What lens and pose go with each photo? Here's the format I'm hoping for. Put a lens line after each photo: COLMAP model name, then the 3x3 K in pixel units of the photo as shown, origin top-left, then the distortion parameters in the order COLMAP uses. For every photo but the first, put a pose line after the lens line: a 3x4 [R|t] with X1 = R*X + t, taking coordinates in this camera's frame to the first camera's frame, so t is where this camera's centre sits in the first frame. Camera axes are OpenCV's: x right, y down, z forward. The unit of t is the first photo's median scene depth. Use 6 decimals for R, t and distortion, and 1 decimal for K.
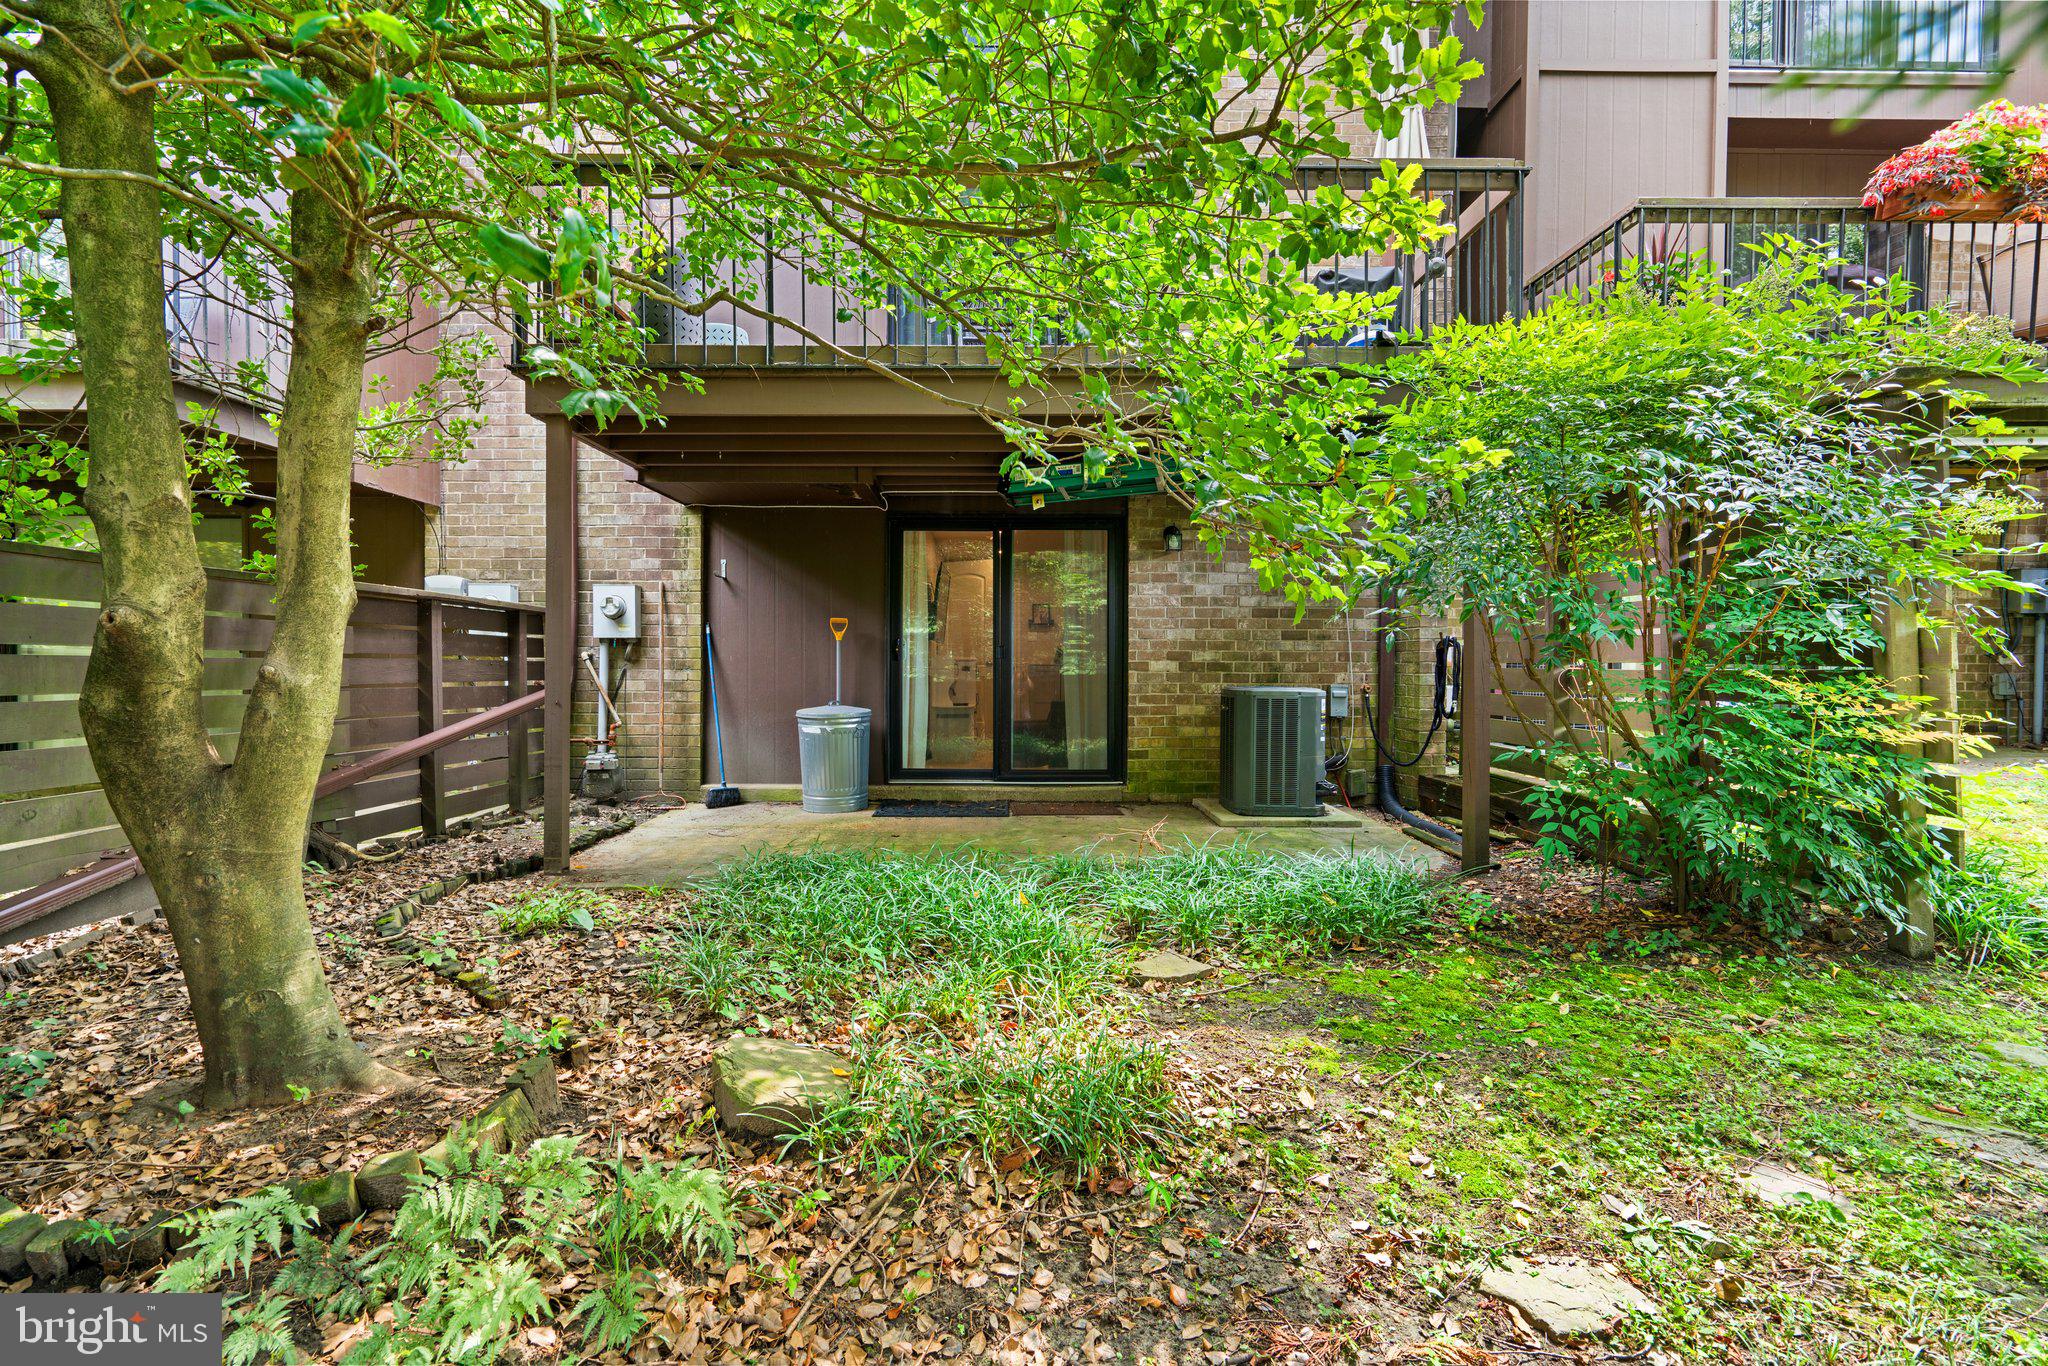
lens RADIAL K [[941.7, 0, 1024.5], [0, 941.7, 676.5], [0, 0, 1]] dist [0.000352, 0.000045]
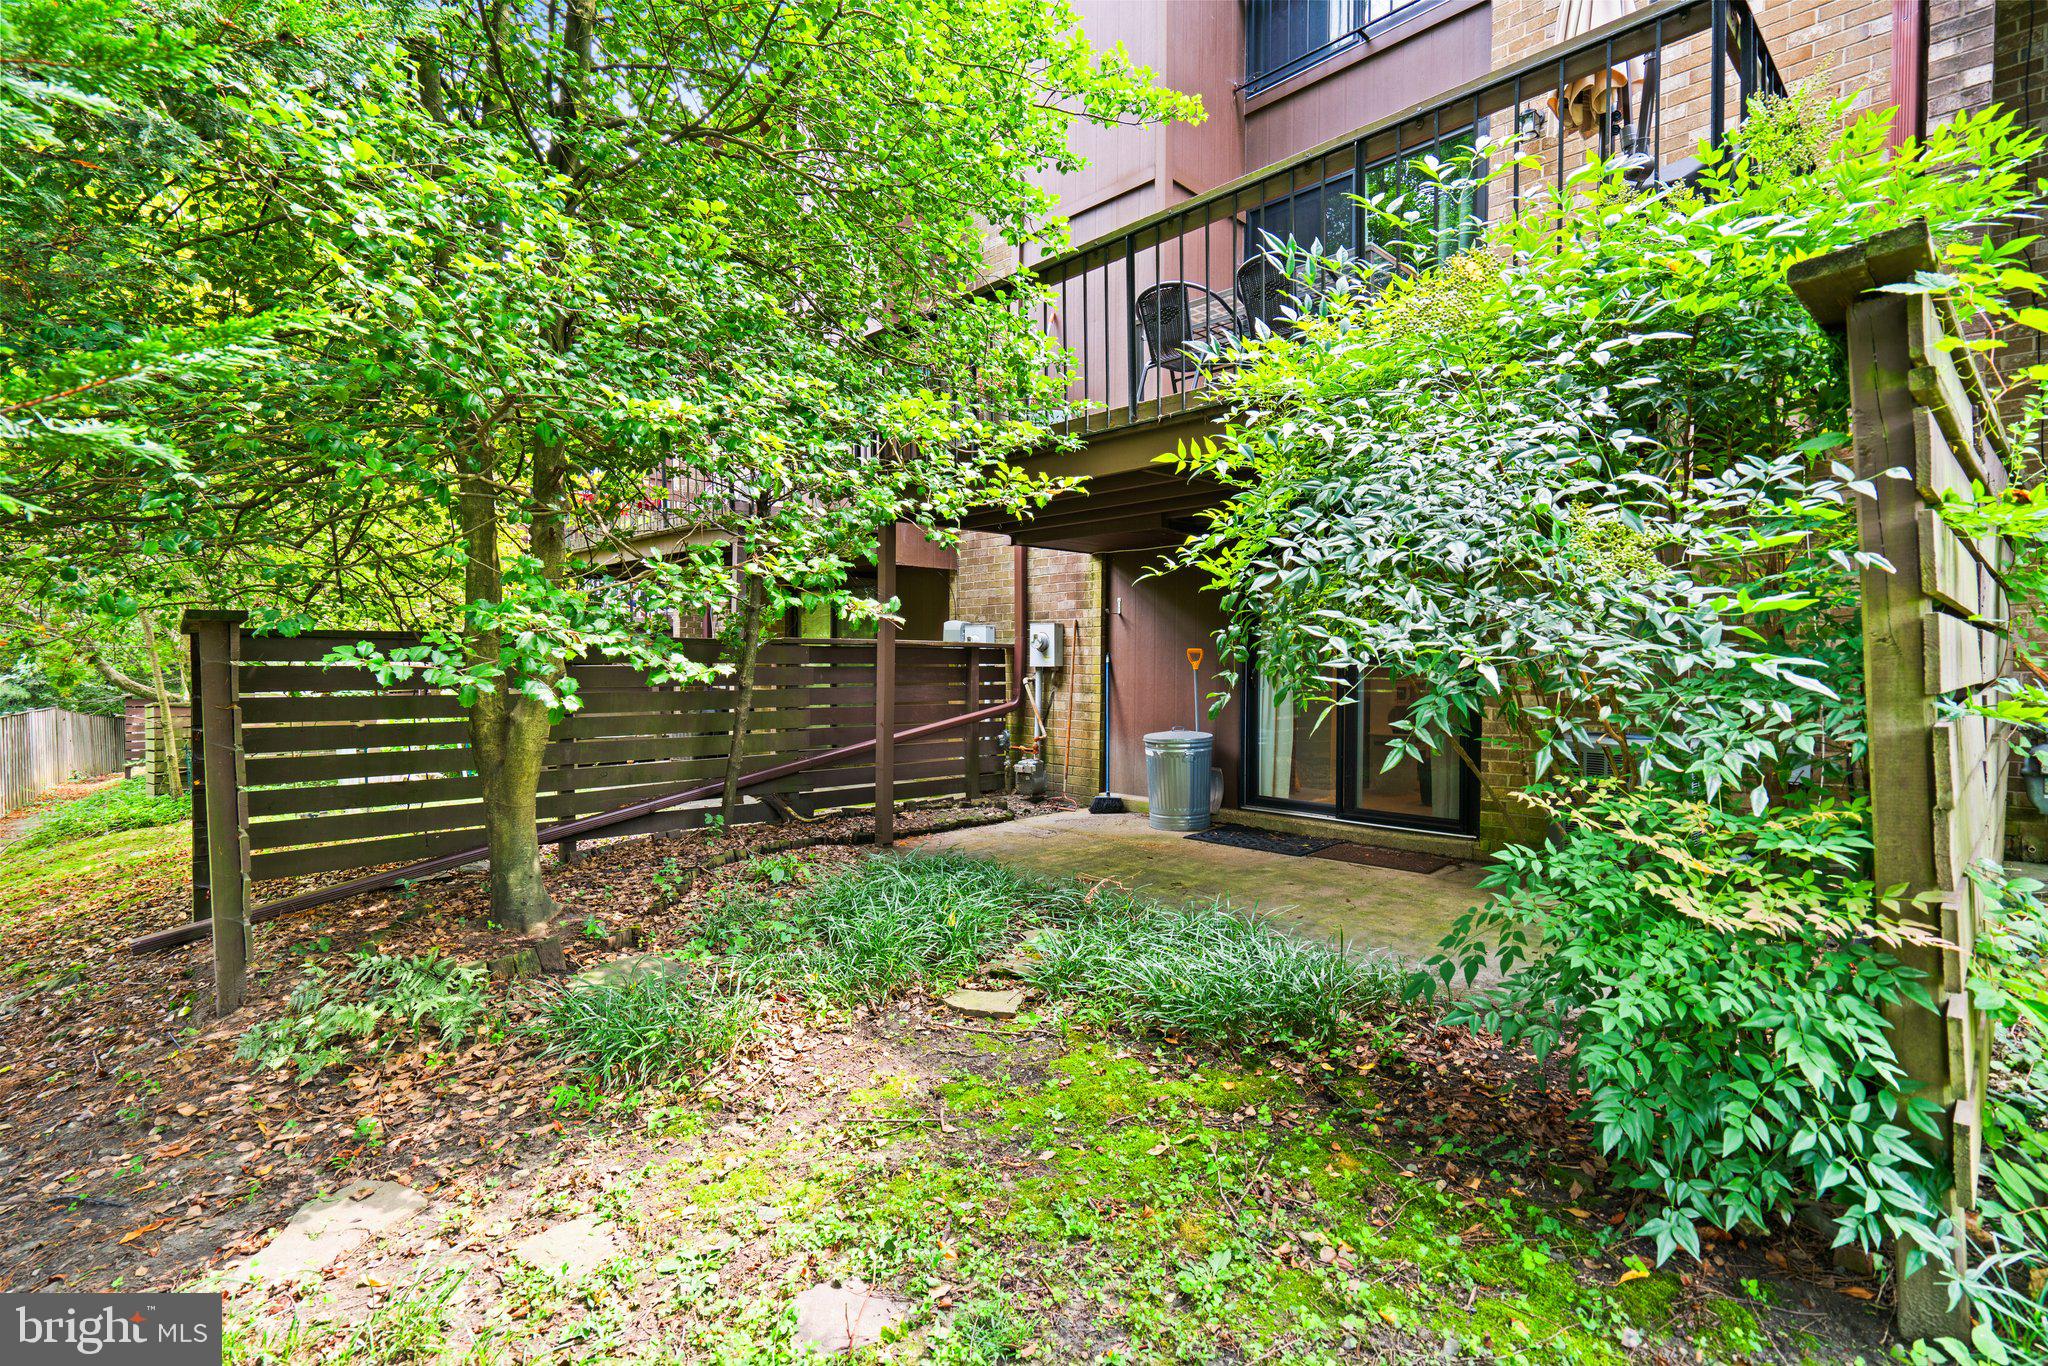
lens RADIAL K [[940.6, 0, 1020.9], [0, 940.6, 672.9], [0, 0, 1]] dist [-0.000296, -0.000021]
pose [[0.703838, 0.009687, -0.710294, 0.415688], [-0.013925, 0.999903, -0.000162, -0.031493], [0.710224, 0.010005, 0.703905, 0.113259]]
